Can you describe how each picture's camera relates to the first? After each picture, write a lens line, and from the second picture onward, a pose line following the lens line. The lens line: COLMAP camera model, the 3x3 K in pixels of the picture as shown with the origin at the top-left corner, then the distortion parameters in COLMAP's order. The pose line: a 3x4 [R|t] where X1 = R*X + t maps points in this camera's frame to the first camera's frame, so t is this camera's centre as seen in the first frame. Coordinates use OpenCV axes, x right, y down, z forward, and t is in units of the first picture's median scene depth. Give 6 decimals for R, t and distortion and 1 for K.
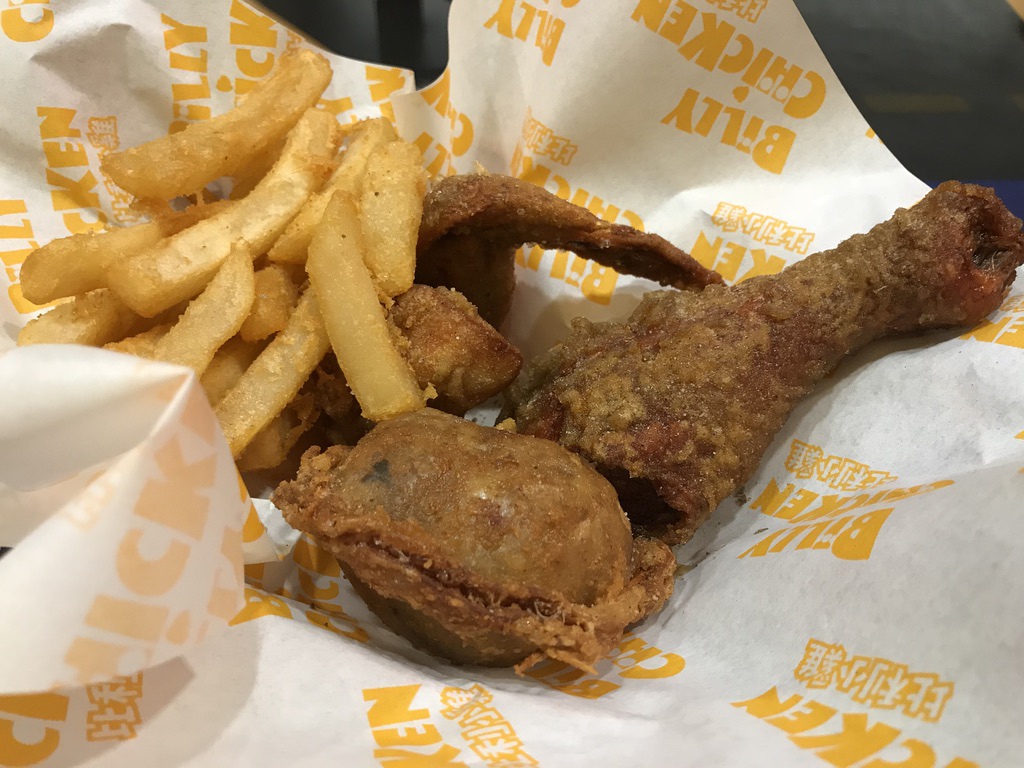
lens RADIAL K [[912.1, 0, 512.0], [0, 912.1, 384.0], [0, 0, 1]] dist [0.133866, -0.002715]
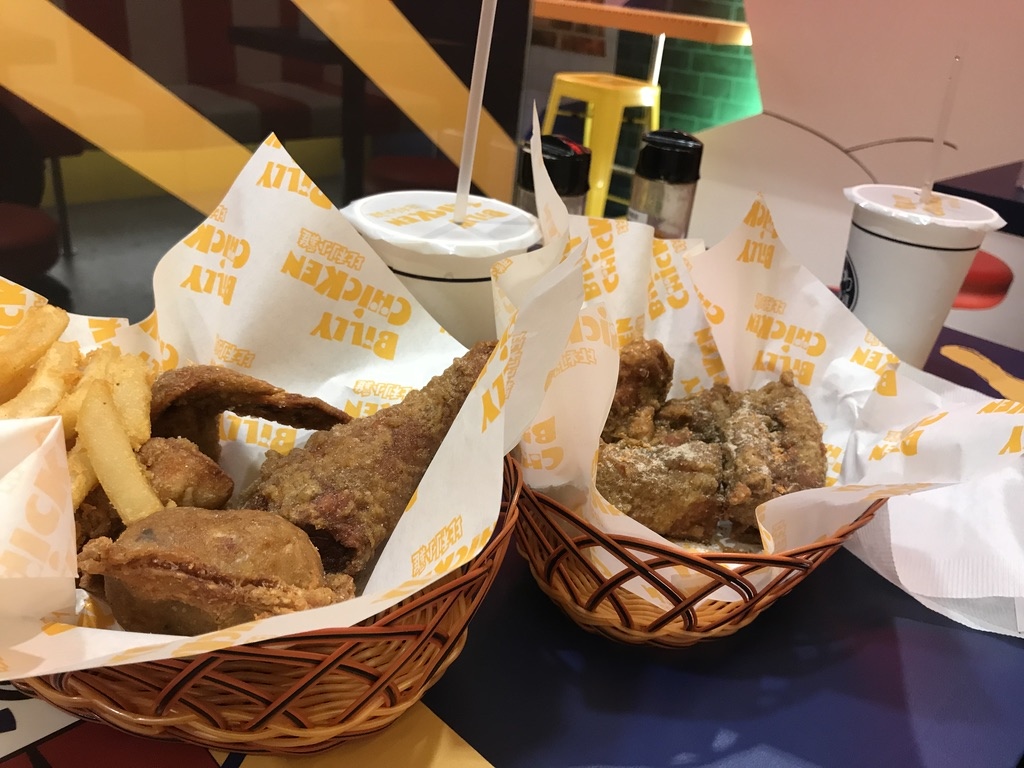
lens RADIAL K [[938.0, 0, 479.5], [0, 938.0, 384.2], [0, 0, 1]] dist [-0.151704, 0.586129]
pose [[0.946834, -0.093706, 0.307773, -0.060518], [0.183288, 0.943327, -0.276657, 0.312928], [-0.264406, 0.318360, 0.910350, -0.496571]]
